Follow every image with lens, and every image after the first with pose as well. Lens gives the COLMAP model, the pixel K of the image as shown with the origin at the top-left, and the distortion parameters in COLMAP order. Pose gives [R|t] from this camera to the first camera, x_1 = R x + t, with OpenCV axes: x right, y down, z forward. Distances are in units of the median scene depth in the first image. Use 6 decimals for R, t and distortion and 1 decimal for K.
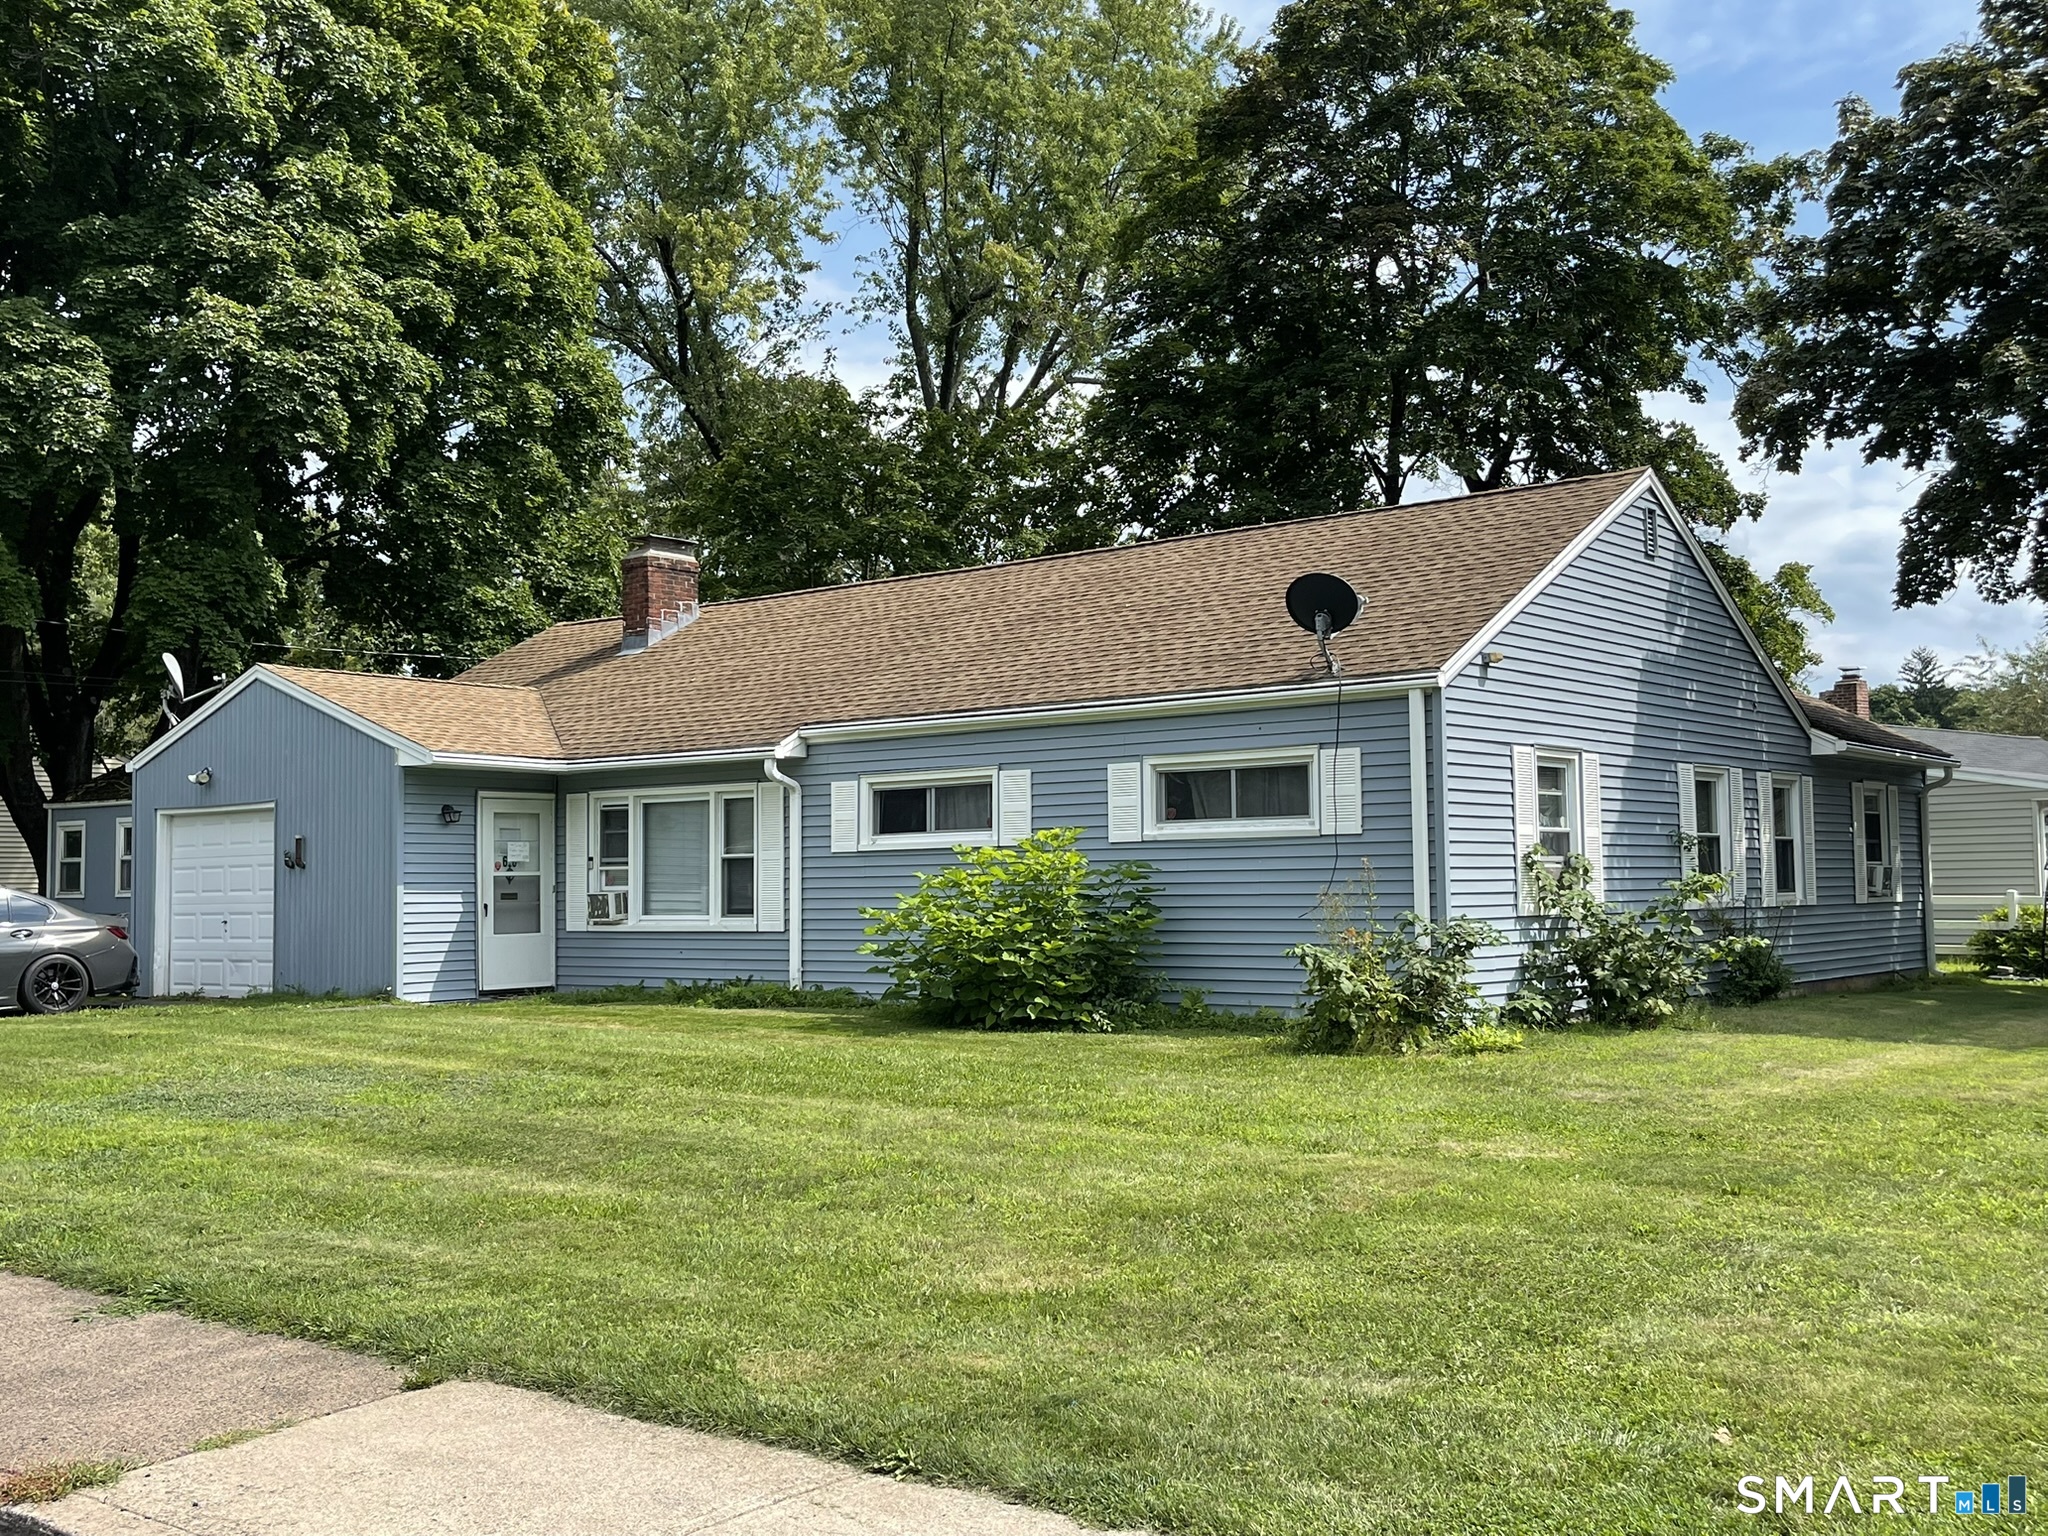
lens RADIAL K [[2012.5, 0, 1024.0], [0, 2012.5, 768.0], [0, 0, 1]] dist [0.134060, -0.350764]
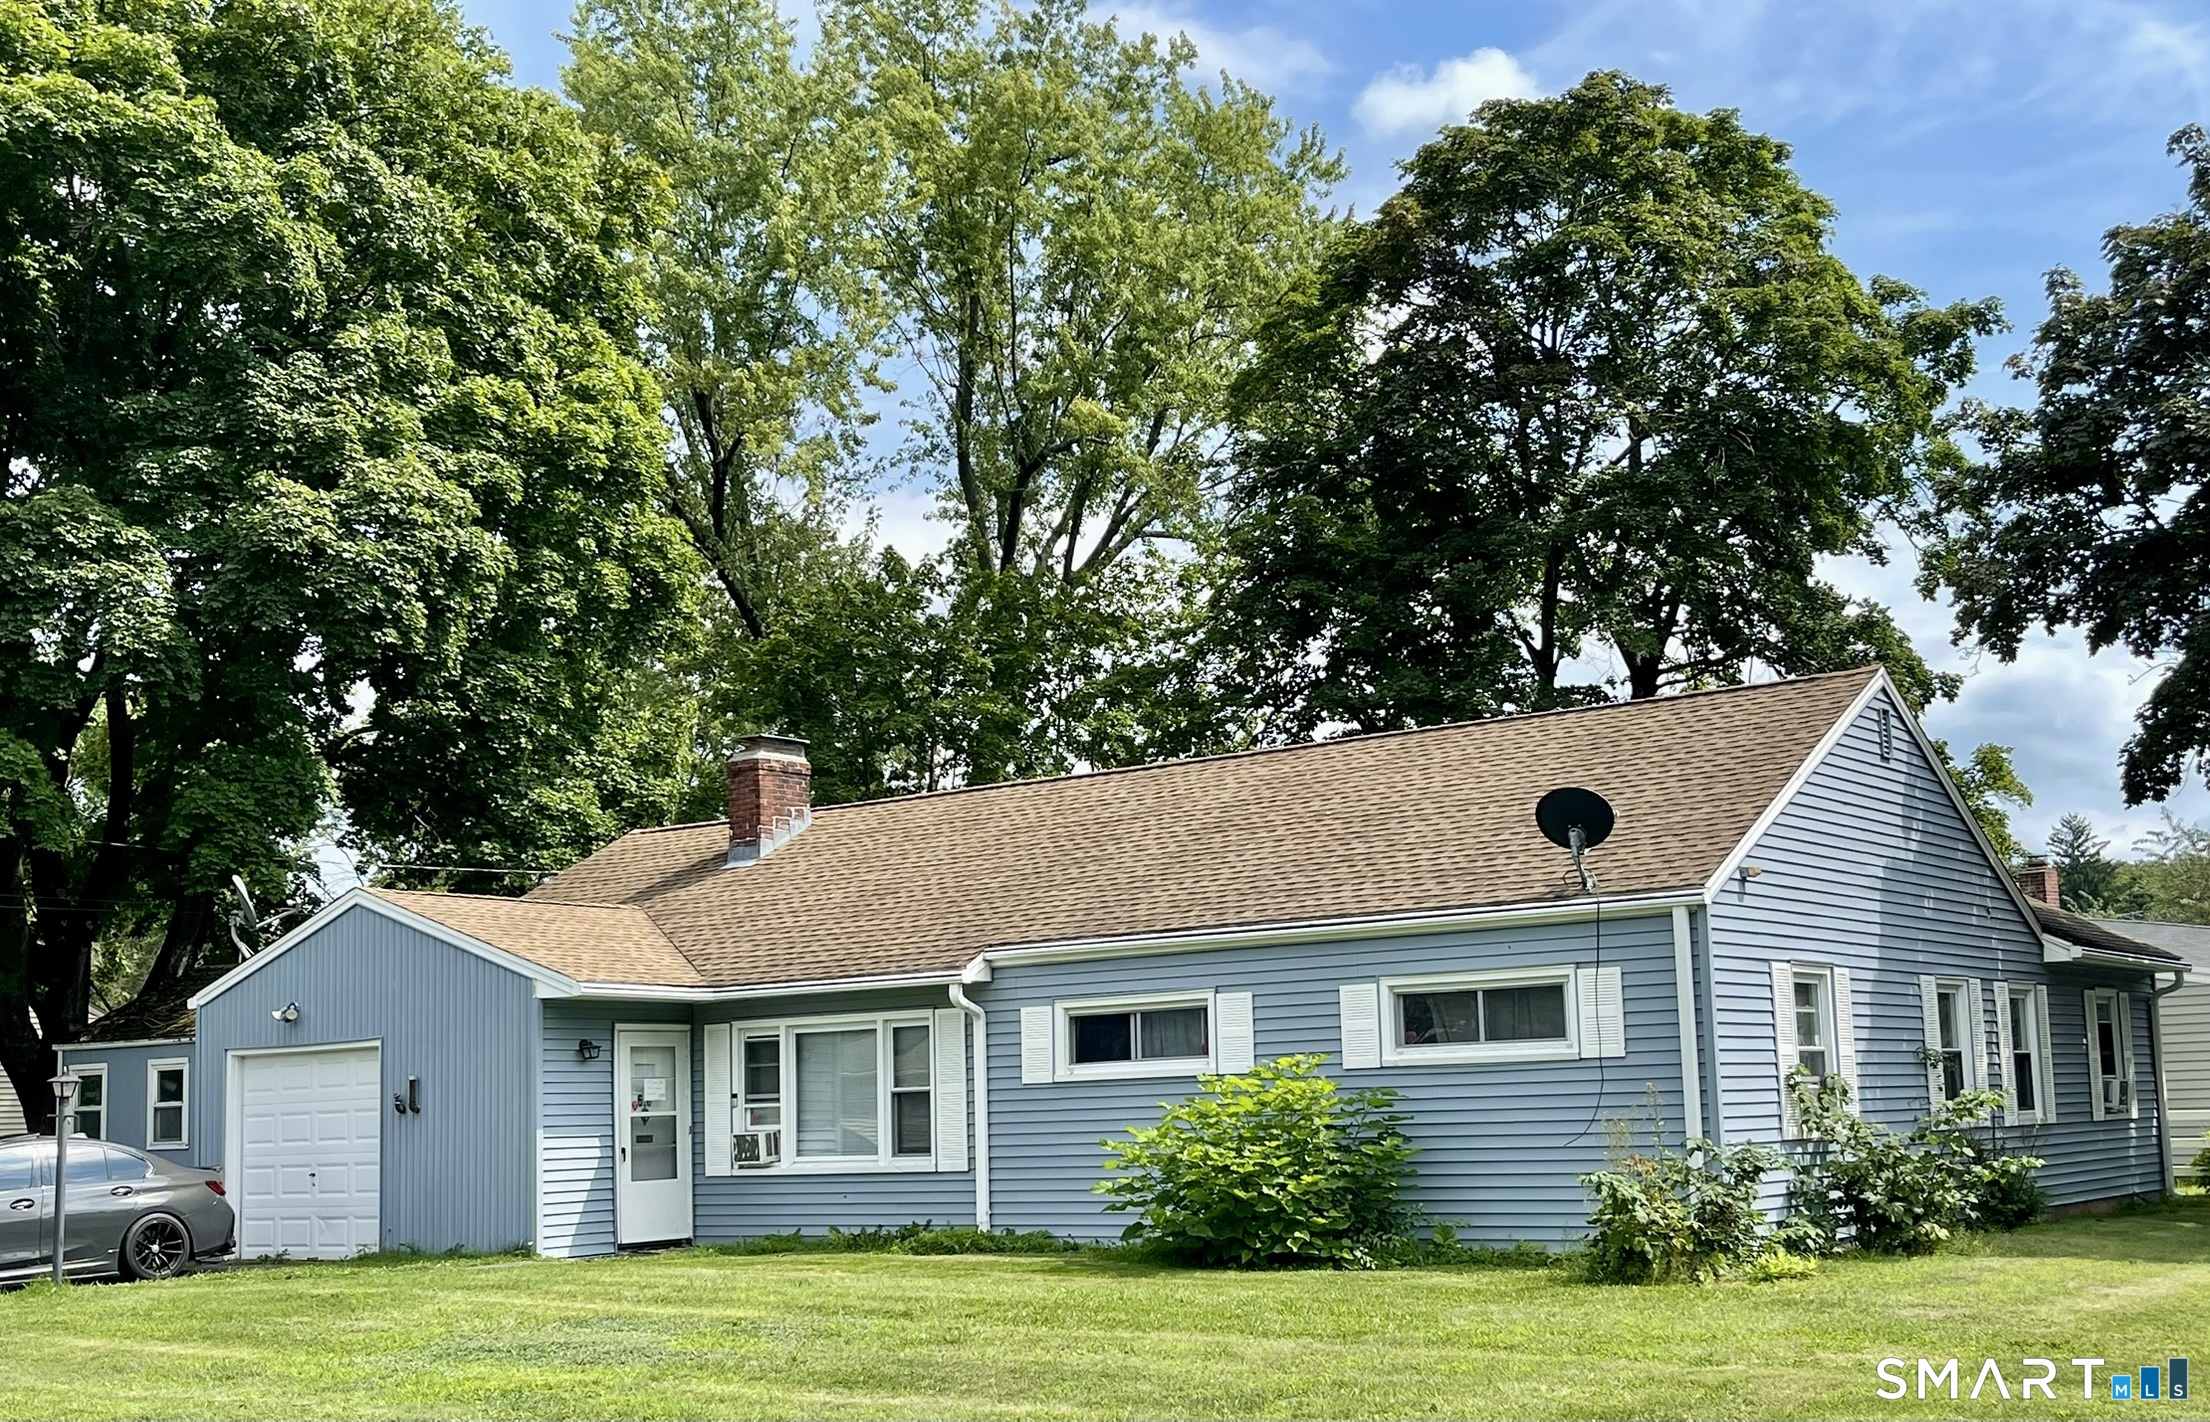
lens RADIAL K [[2469.6, 0, 1097.8], [0, 2469.6, 817.8], [0, 0, 1]] dist [0.156931, -0.475809]
pose [[0.998930, -0.012991, 0.044388, -0.101506], [0.015718, 0.997974, -0.061655, -0.008860], [-0.043497, 0.062287, 0.997110, -0.134819]]
